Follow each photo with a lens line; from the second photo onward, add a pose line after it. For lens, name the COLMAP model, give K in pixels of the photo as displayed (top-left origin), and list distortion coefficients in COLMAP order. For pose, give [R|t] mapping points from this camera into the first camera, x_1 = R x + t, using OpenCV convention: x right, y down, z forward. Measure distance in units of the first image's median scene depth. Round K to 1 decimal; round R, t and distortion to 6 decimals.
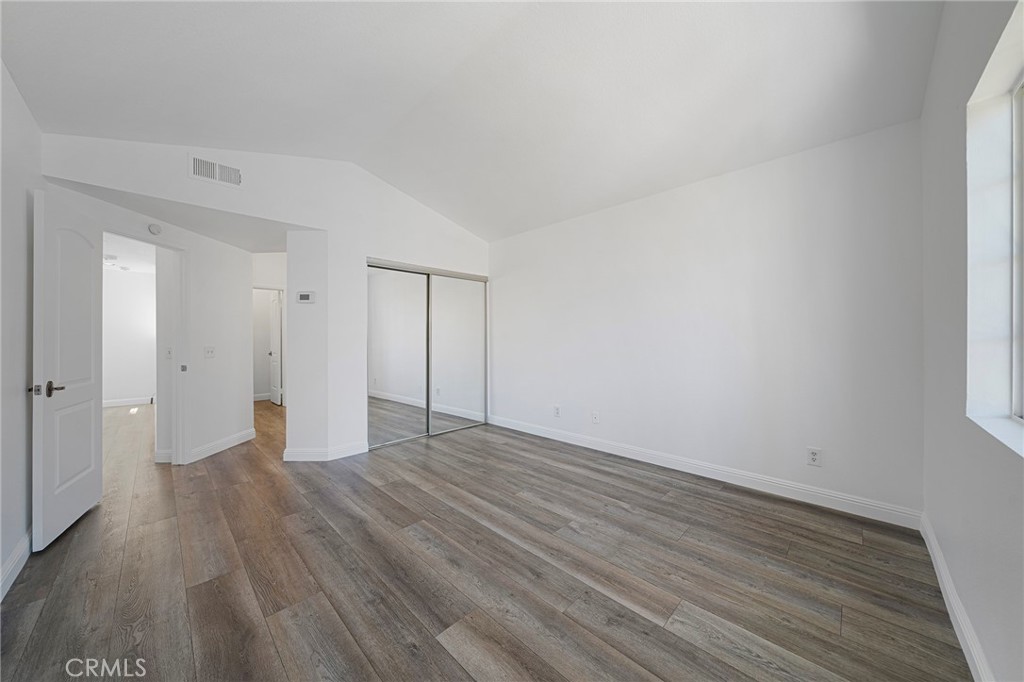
lens RADIAL K [[358.7, 0, 515.0], [0, 358.7, 335.0], [0, 0, 1]] dist [0.000500, -0.000331]
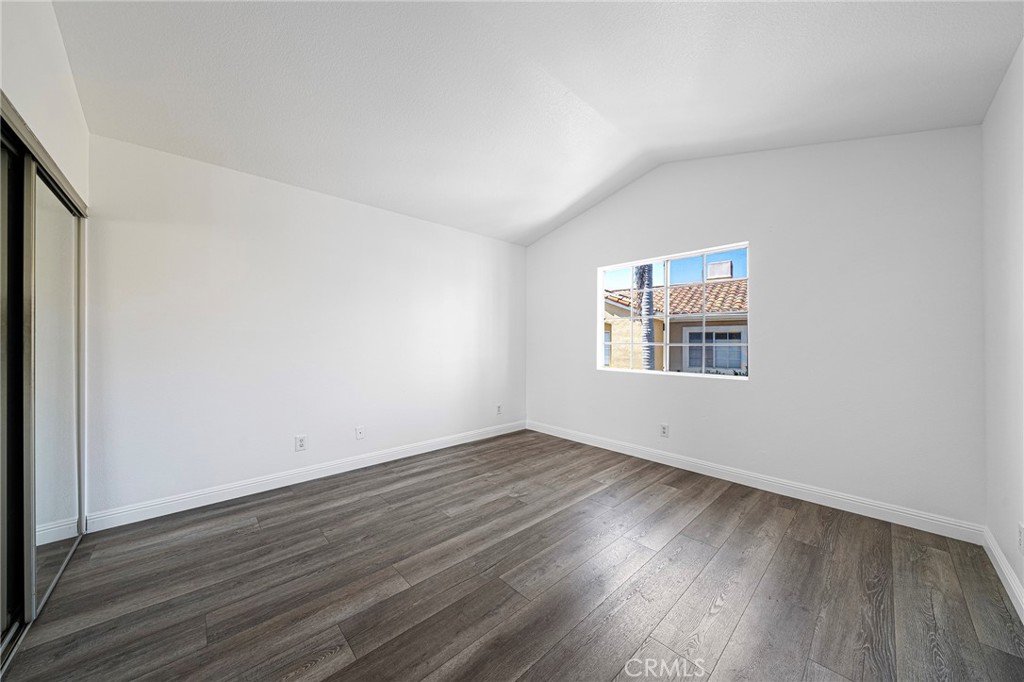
lens RADIAL K [[358.7, 0, 539.3], [0, 358.7, 344.0], [0, 0, 1]] dist [0.000500, -0.000331]
pose [[-0.015741, -0.000031, 0.999876, -0.828953], [-0.003300, 0.999995, -0.000021, 0.032561], [-0.999871, -0.003300, -0.015741, 0.779628]]
